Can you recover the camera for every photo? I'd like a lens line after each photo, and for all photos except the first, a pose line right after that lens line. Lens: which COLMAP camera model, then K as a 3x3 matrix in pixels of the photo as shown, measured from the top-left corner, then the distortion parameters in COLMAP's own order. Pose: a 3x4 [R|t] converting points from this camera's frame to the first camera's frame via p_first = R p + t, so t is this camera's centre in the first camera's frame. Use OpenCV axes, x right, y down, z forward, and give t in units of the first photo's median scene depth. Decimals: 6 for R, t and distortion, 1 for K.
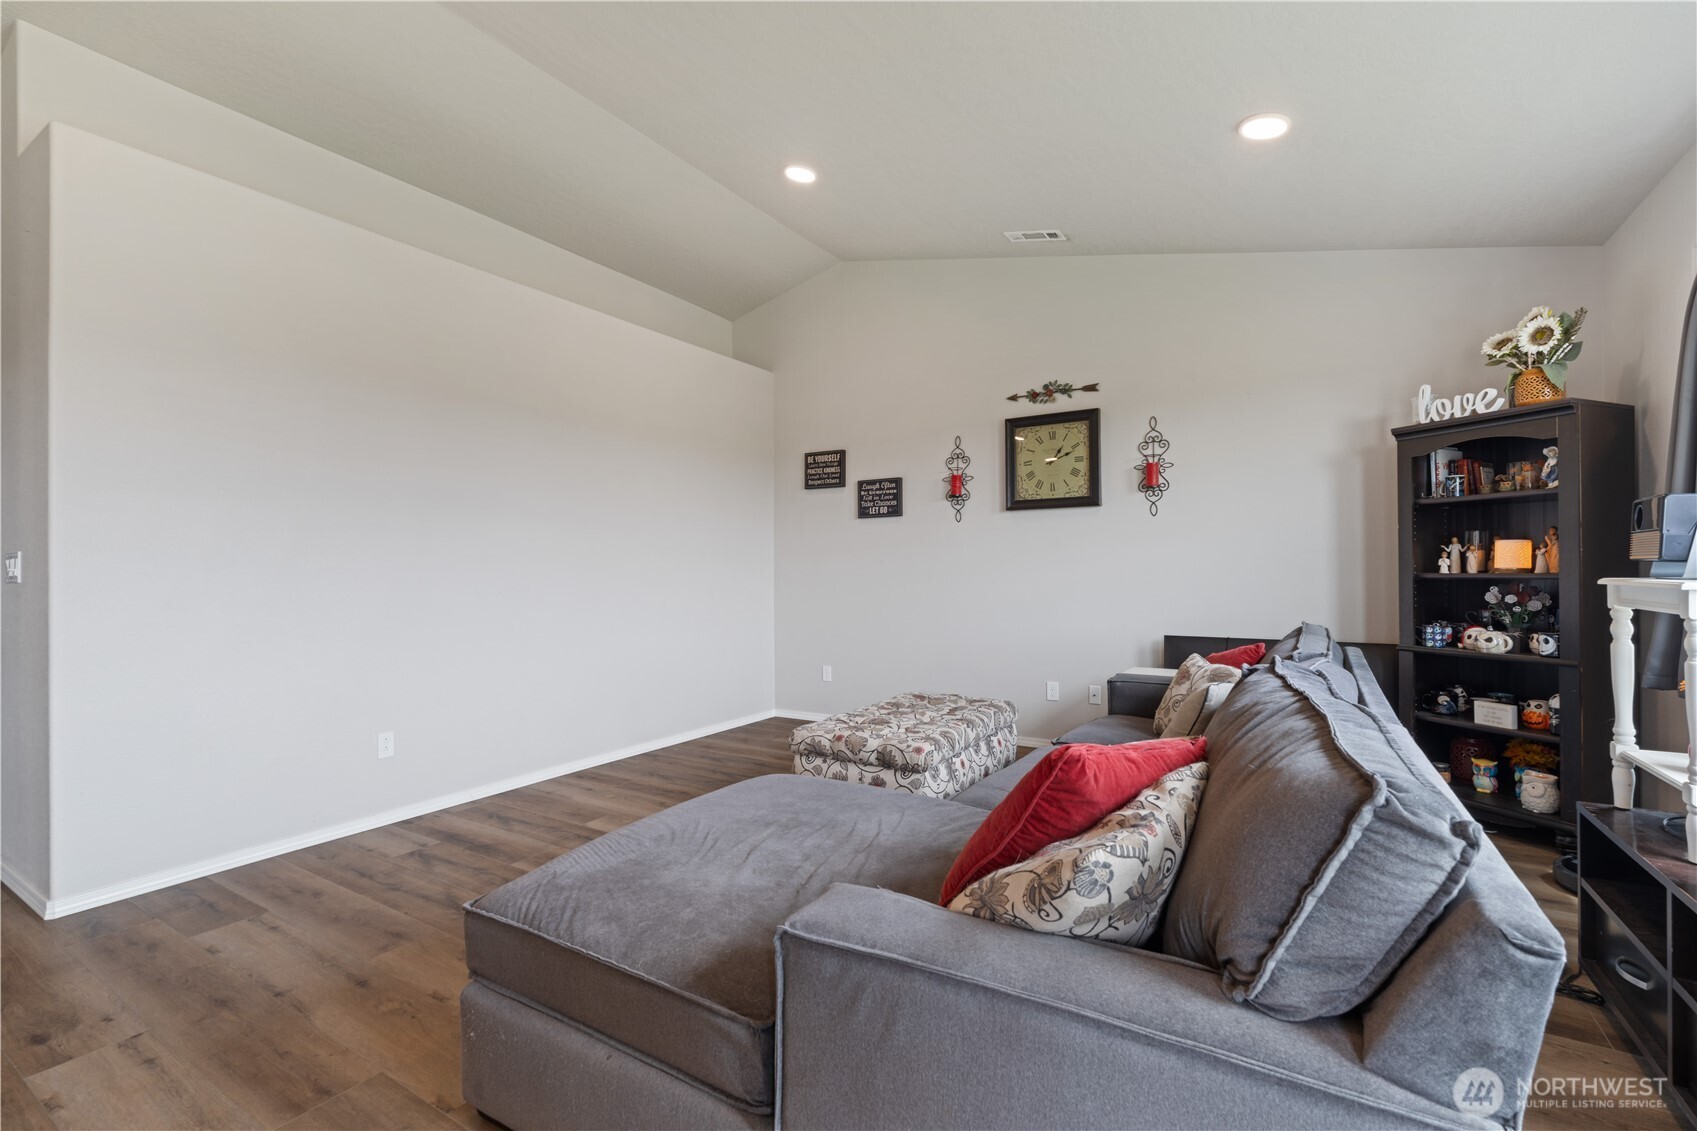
lens RADIAL K [[747.2, 0, 840.4], [0, 747.2, 561.2], [0, 0, 1]] dist [-0.006031, 0.000872]
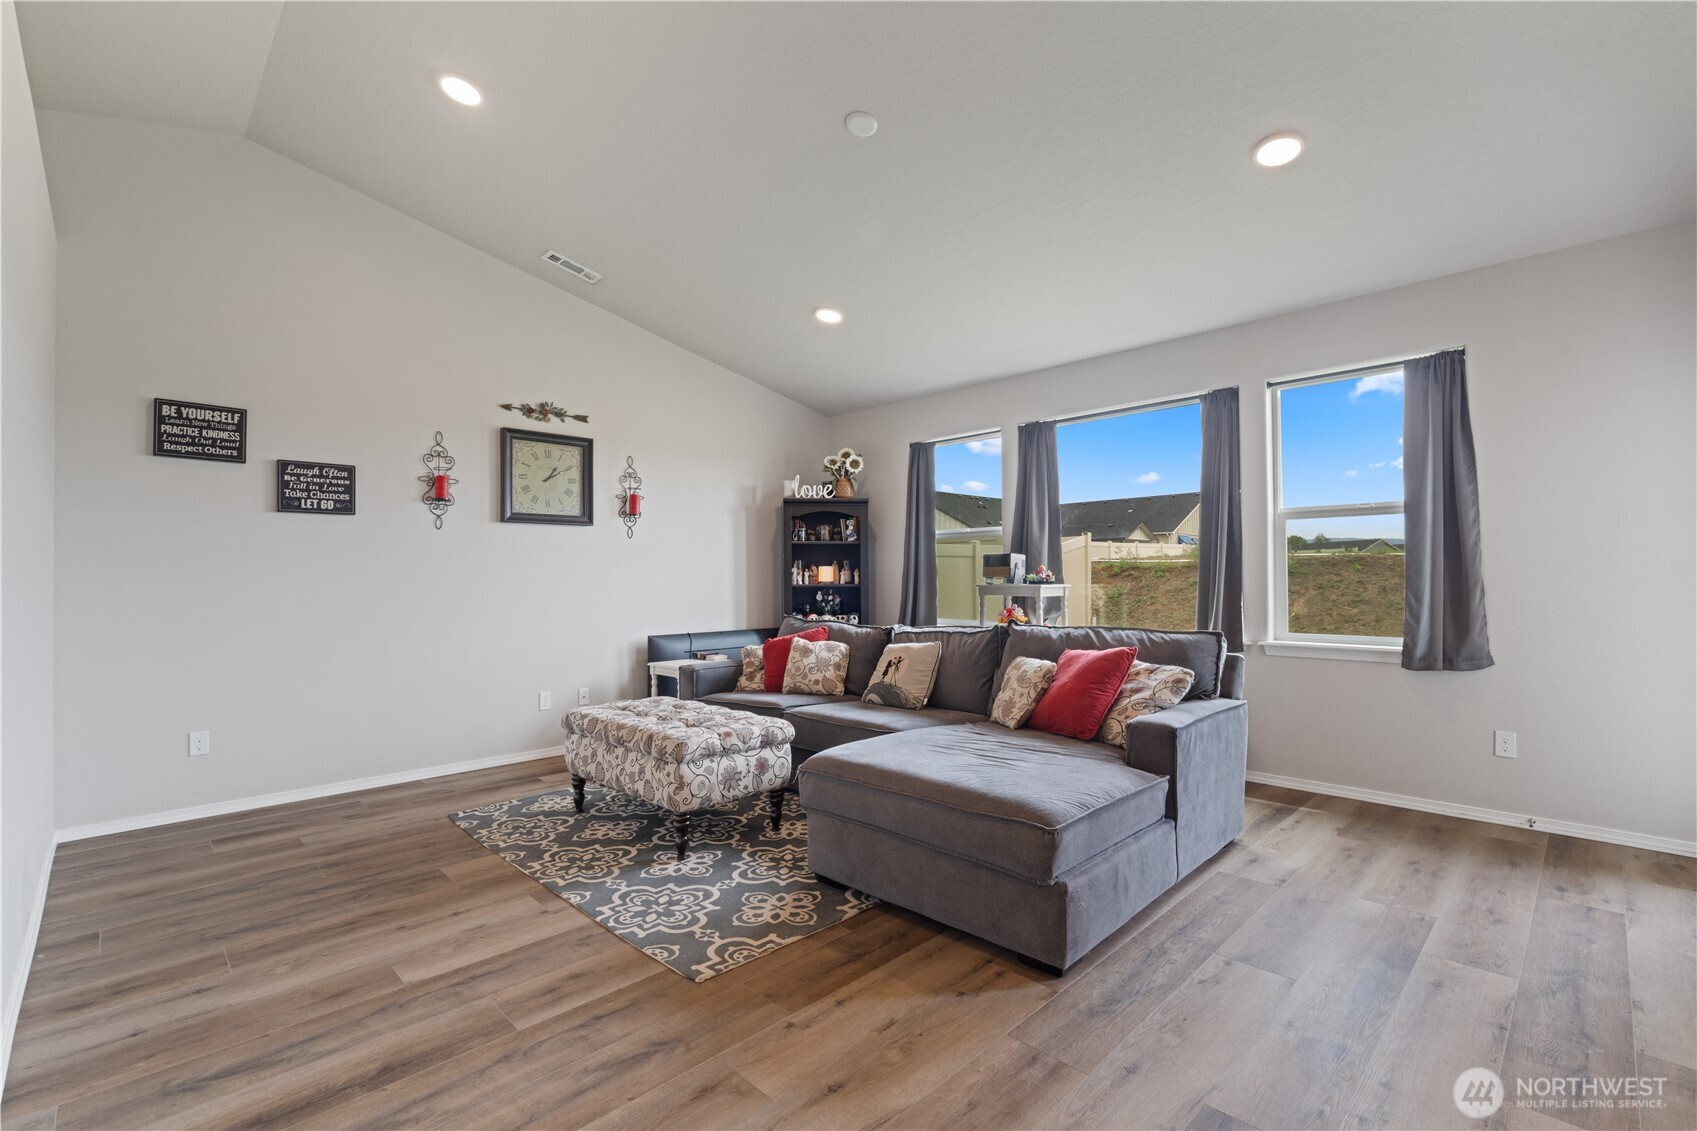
lens RADIAL K [[747.2, 0, 853.3], [0, 747.2, 571.3], [0, 0, 1]] dist [-0.006031, 0.000872]
pose [[0.221158, 0.015305, 0.975118, -0.644019], [-0.006733, 0.999877, -0.014167, 0.007028], [-0.975215, -0.003433, 0.221234, 0.359522]]
